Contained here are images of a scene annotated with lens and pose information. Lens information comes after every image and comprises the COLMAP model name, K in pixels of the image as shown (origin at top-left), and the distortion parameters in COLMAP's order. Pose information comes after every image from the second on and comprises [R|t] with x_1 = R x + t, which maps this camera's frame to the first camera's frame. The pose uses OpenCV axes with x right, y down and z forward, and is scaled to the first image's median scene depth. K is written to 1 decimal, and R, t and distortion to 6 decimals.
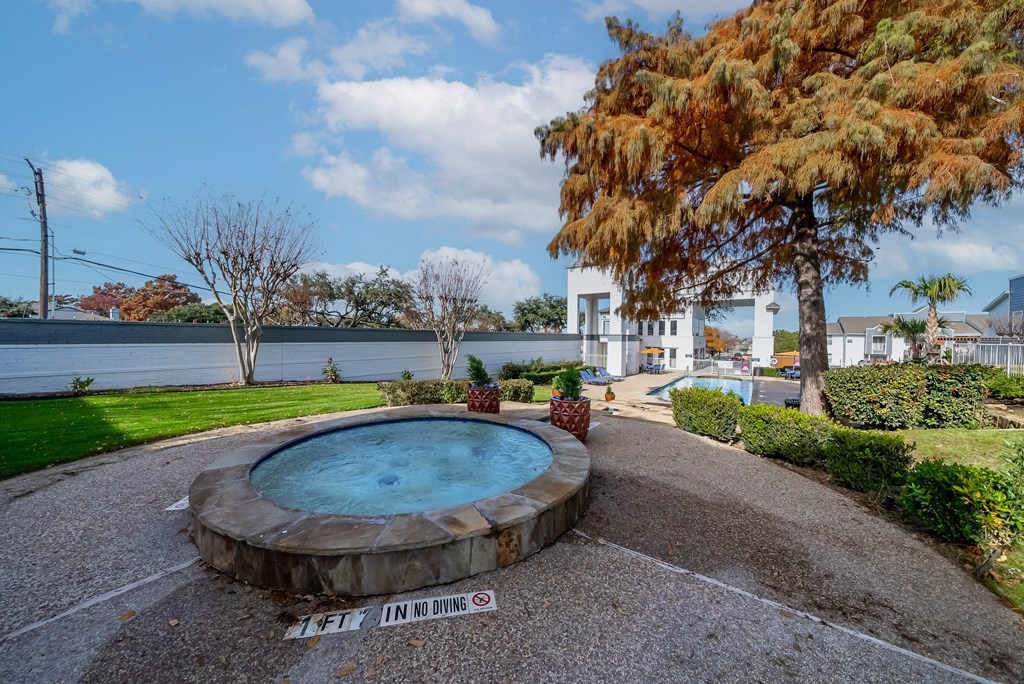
lens RADIAL K [[401.0, 0, 518.4], [0, 401.0, 346.9], [0, 0, 1]] dist [0.009372, -0.000004]
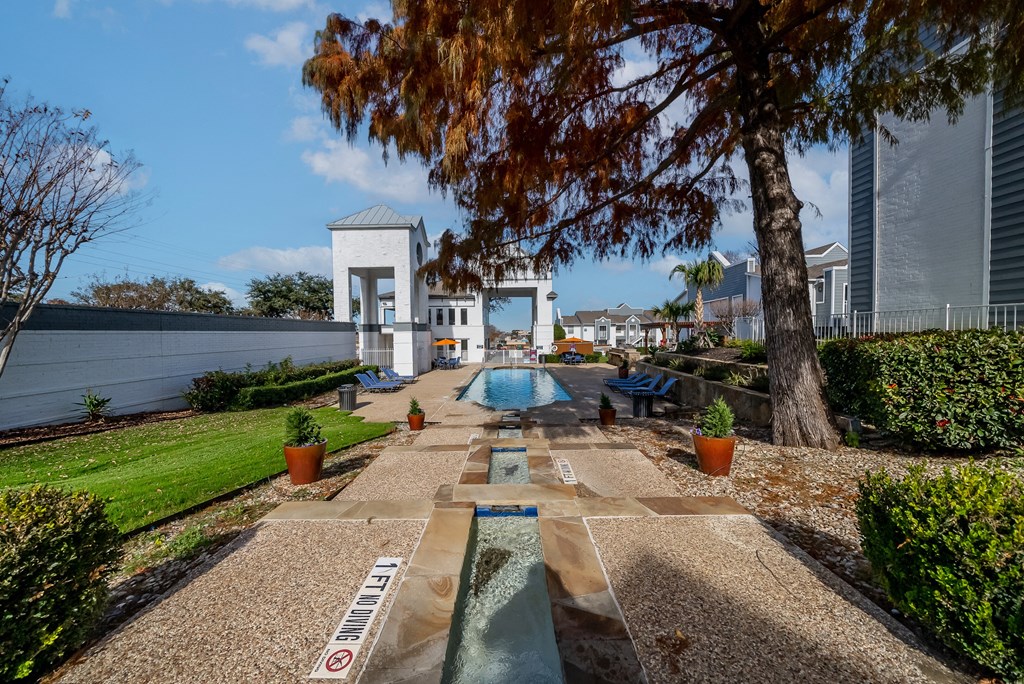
lens RADIAL K [[401.0, 0, 518.4], [0, 401.0, 346.9], [0, 0, 1]] dist [0.009372, -0.000004]
pose [[0.855877, -0.046159, 0.515115, 0.024978], [0.040004, 0.998934, 0.023046, 0.005556], [-0.515630, 0.000882, 0.856811, 0.176951]]
